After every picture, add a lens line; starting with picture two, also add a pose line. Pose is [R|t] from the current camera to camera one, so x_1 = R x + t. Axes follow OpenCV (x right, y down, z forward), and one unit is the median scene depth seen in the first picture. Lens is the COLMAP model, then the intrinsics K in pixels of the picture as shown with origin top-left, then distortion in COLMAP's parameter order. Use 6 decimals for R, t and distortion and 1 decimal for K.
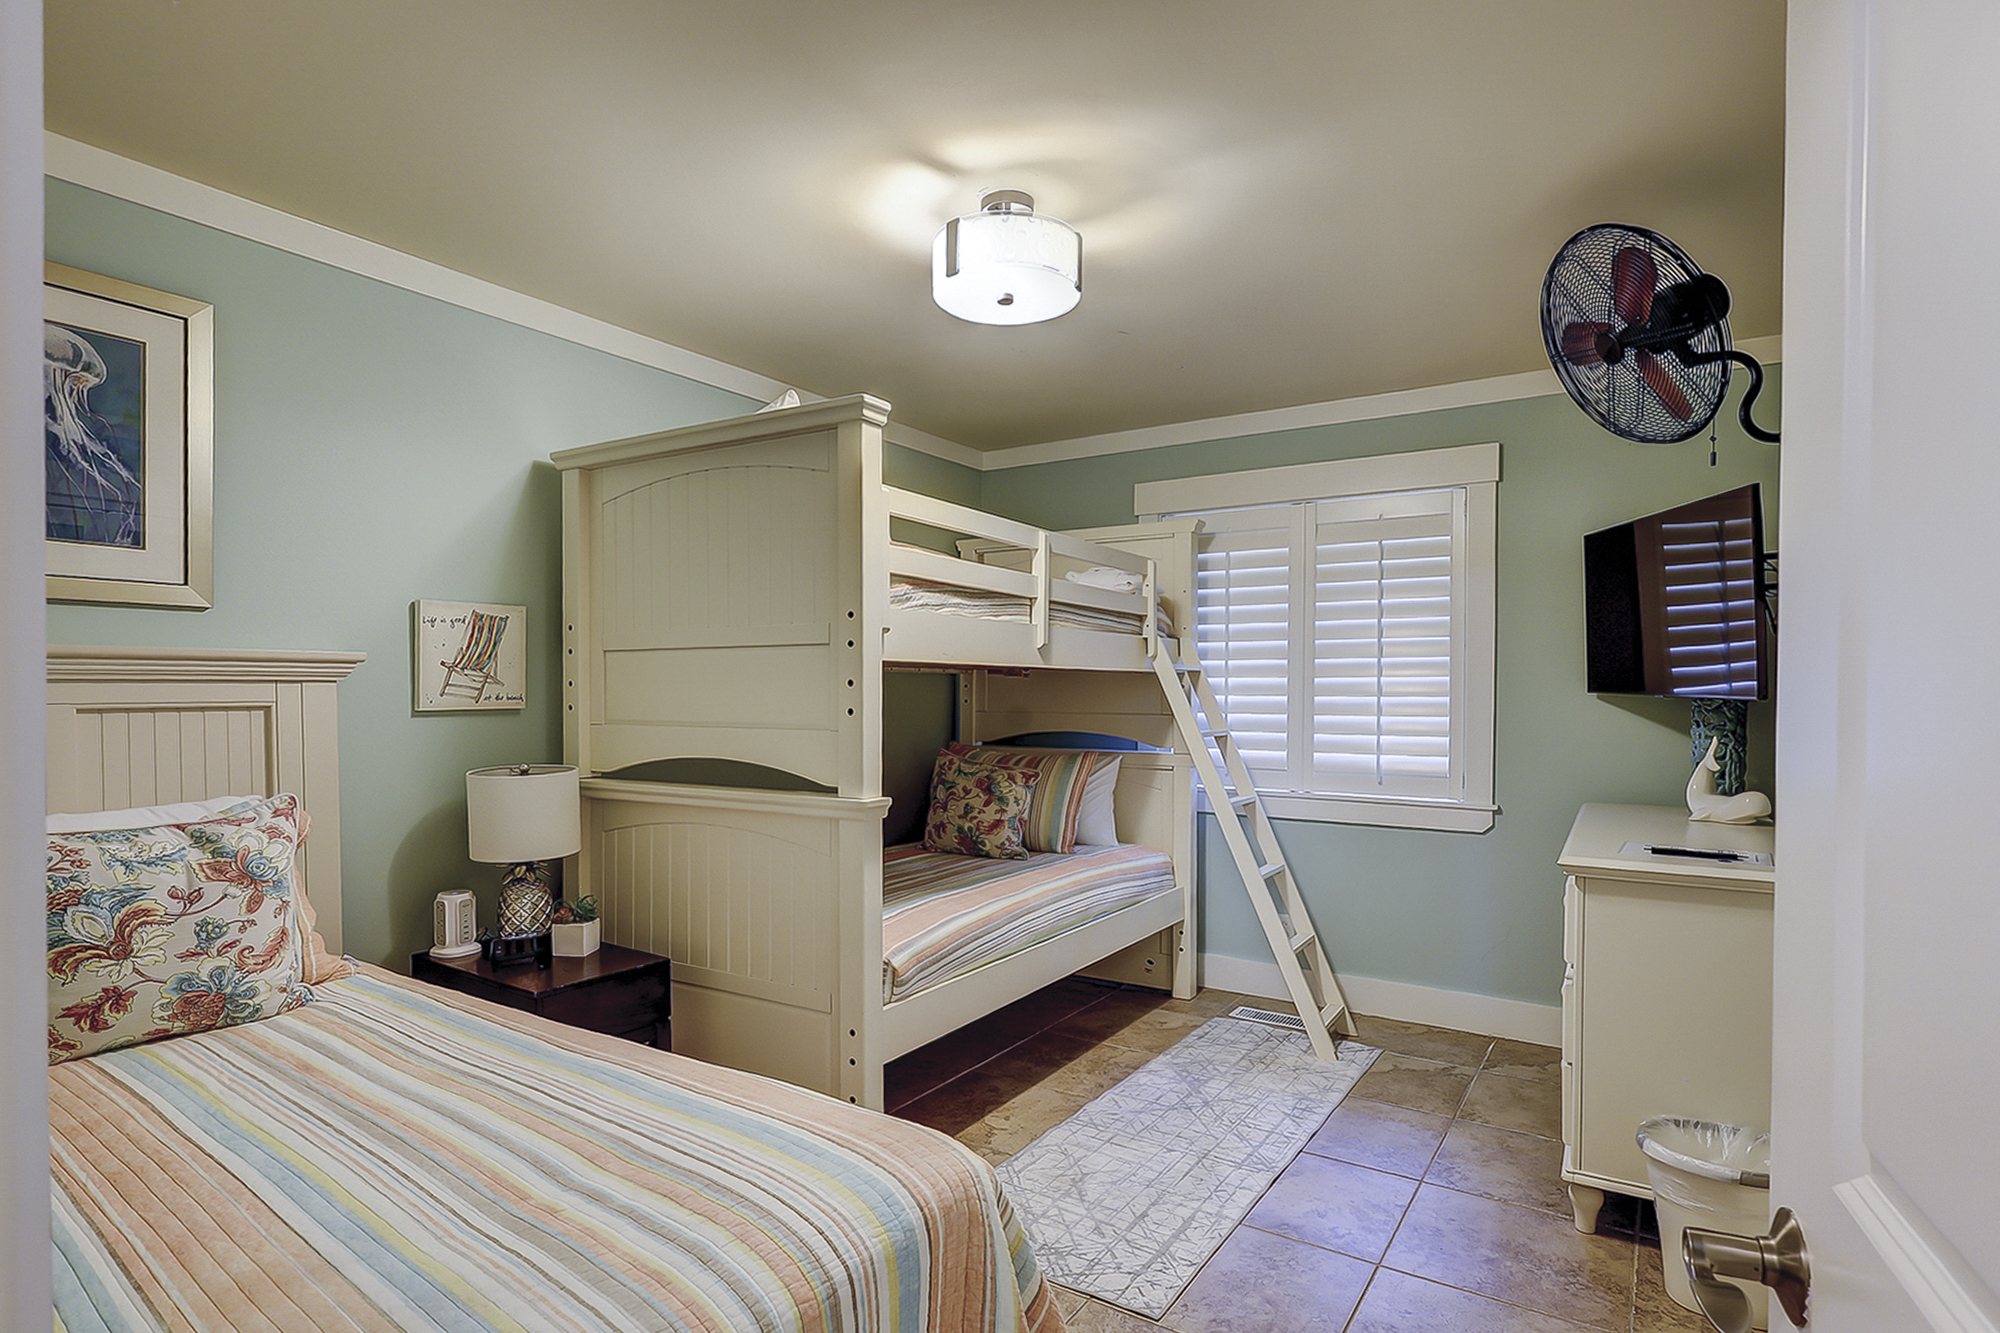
lens RADIAL K [[990.0, 0, 990.7], [0, 990.0, 670.0], [0, 0, 1]] dist [0.001116, 0.000406]
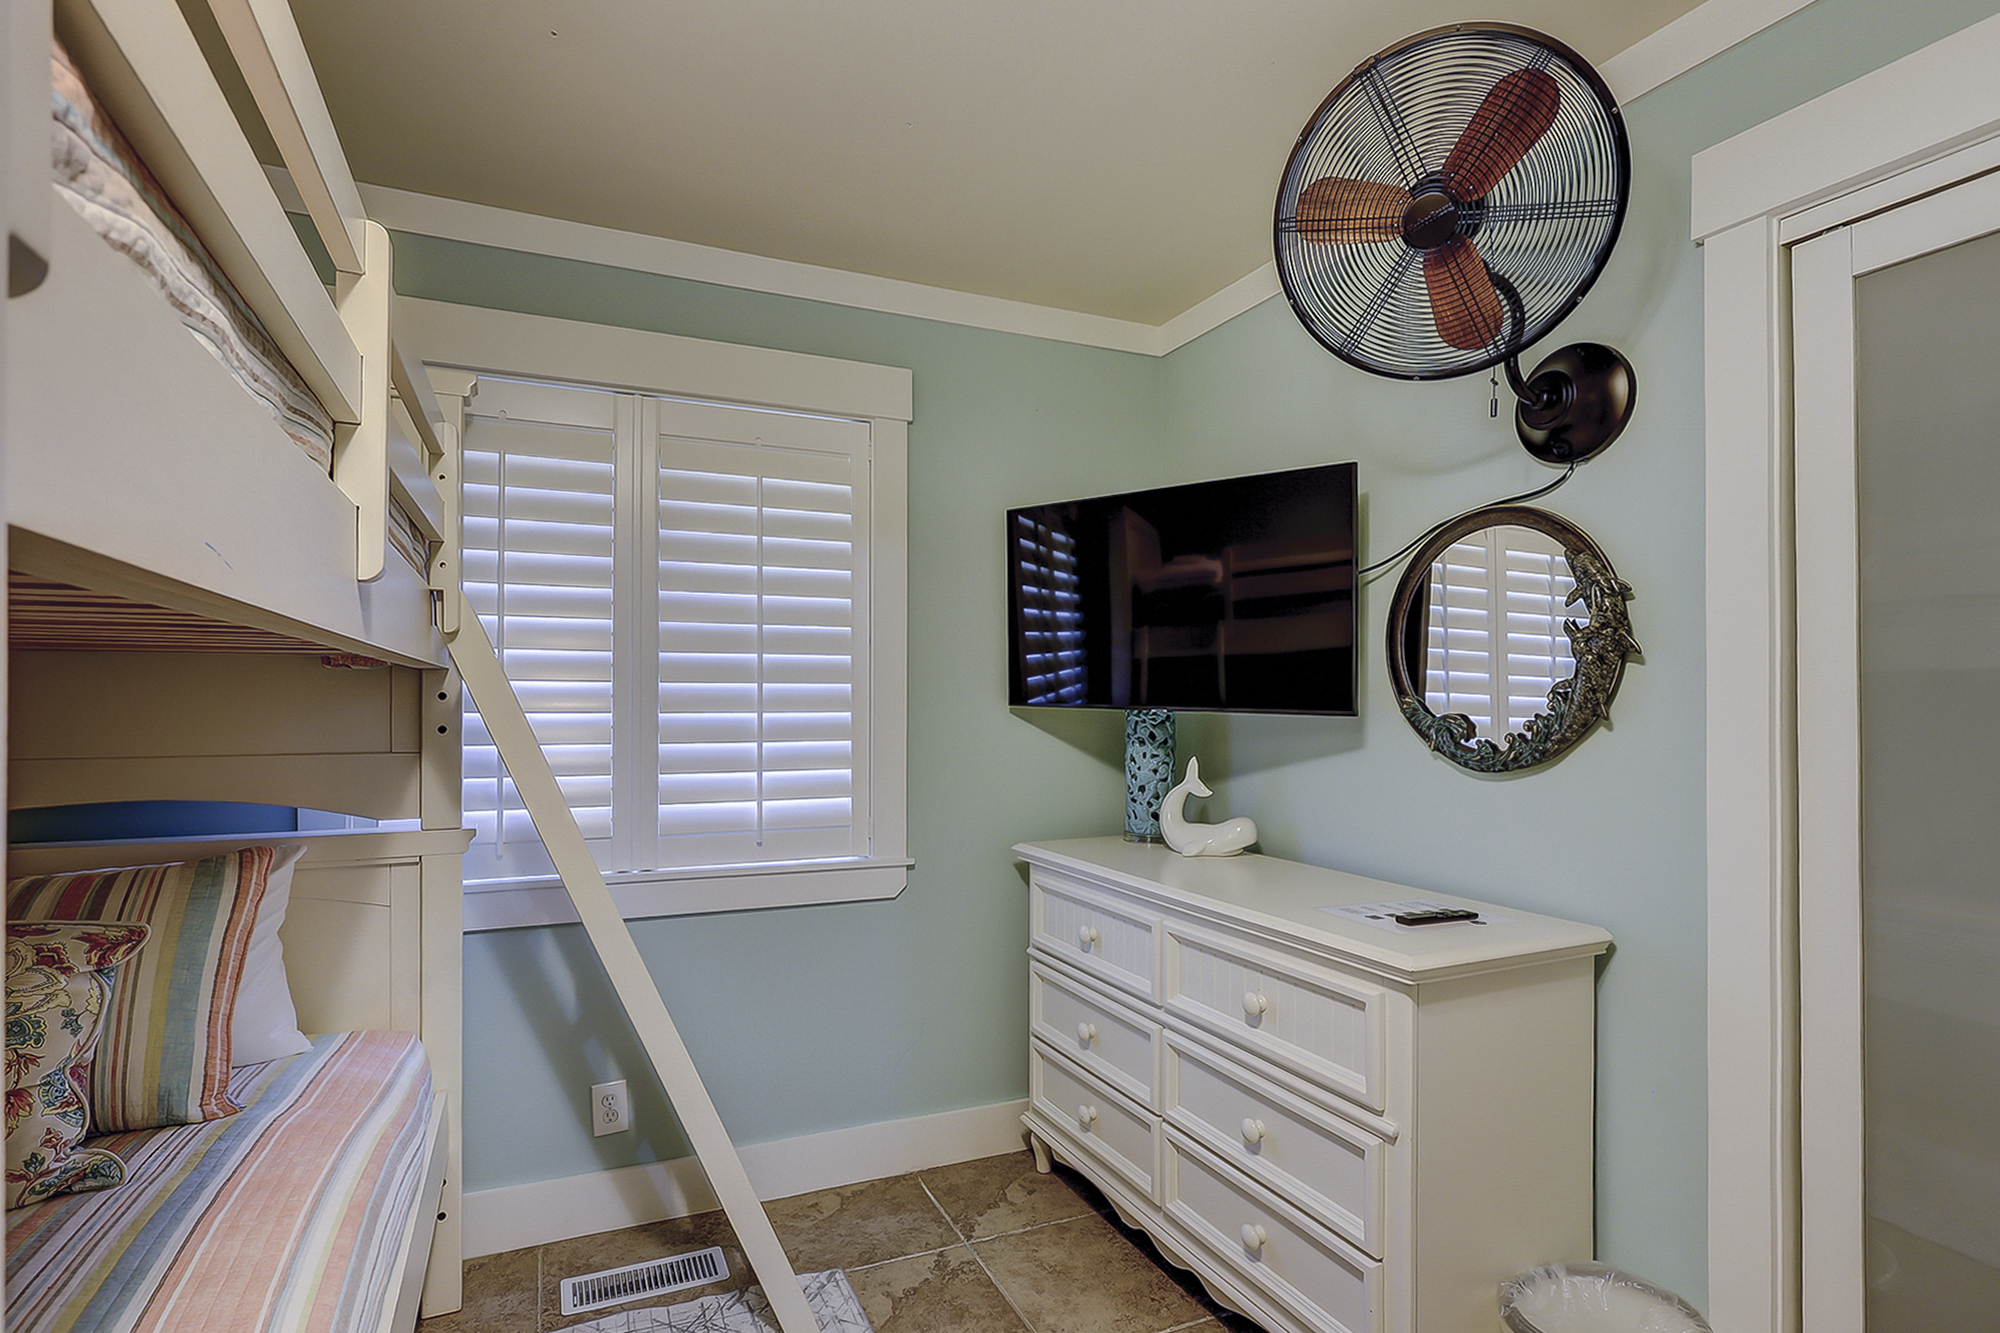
lens RADIAL K [[1010.5, 0, 931.3], [0, 1010.5, 683.4], [0, 0, 1]] dist [0.000955, -0.000214]
pose [[0.558881, 0.008378, 0.829206, -0.103695], [-0.020516, 0.999783, 0.003726, 0.003177], [-0.828994, -0.019094, 0.558931, 0.543241]]
